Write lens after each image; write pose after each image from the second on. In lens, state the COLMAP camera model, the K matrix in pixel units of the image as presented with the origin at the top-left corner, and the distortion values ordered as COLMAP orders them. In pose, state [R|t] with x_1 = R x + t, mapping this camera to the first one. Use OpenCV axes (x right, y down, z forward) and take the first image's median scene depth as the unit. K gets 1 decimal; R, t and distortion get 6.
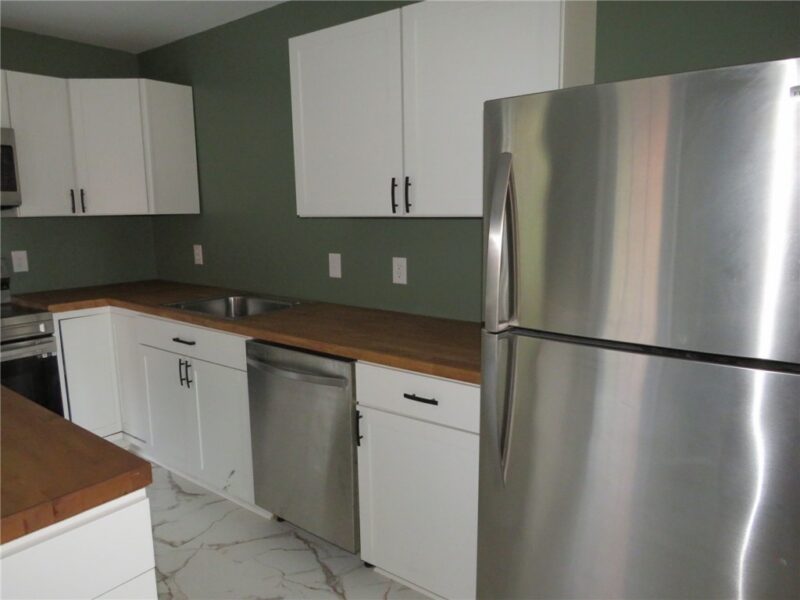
lens RADIAL K [[568.1, 0, 398.6], [0, 568.1, 297.8], [0, 0, 1]] dist [-0.038535, 0.021415]
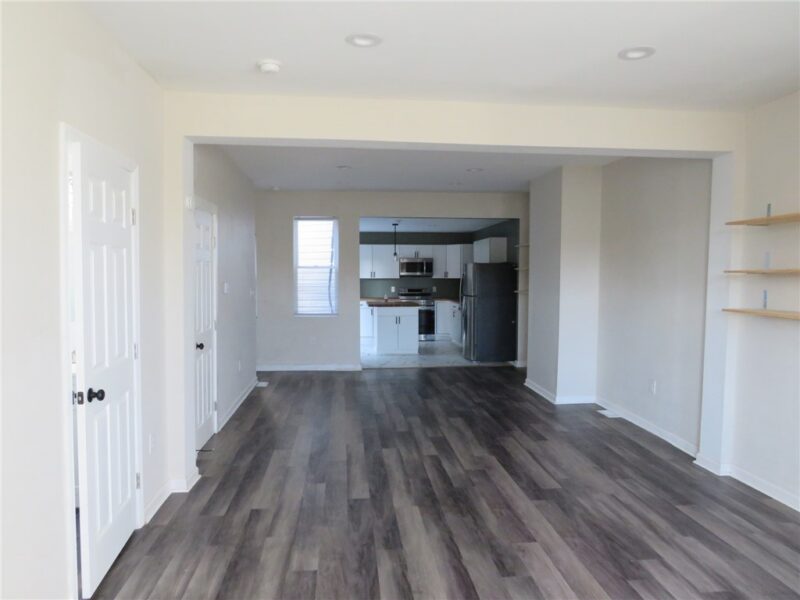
lens RADIAL K [[568.1, 0, 400.3], [0, 568.1, 299.6], [0, 0, 1]] dist [-0.038535, 0.021415]
pose [[0.684416, 0.040641, -0.727958, 2.514251], [-0.119409, 0.991212, -0.056928, 0.318029], [0.719247, 0.125887, 0.683254, -2.300303]]
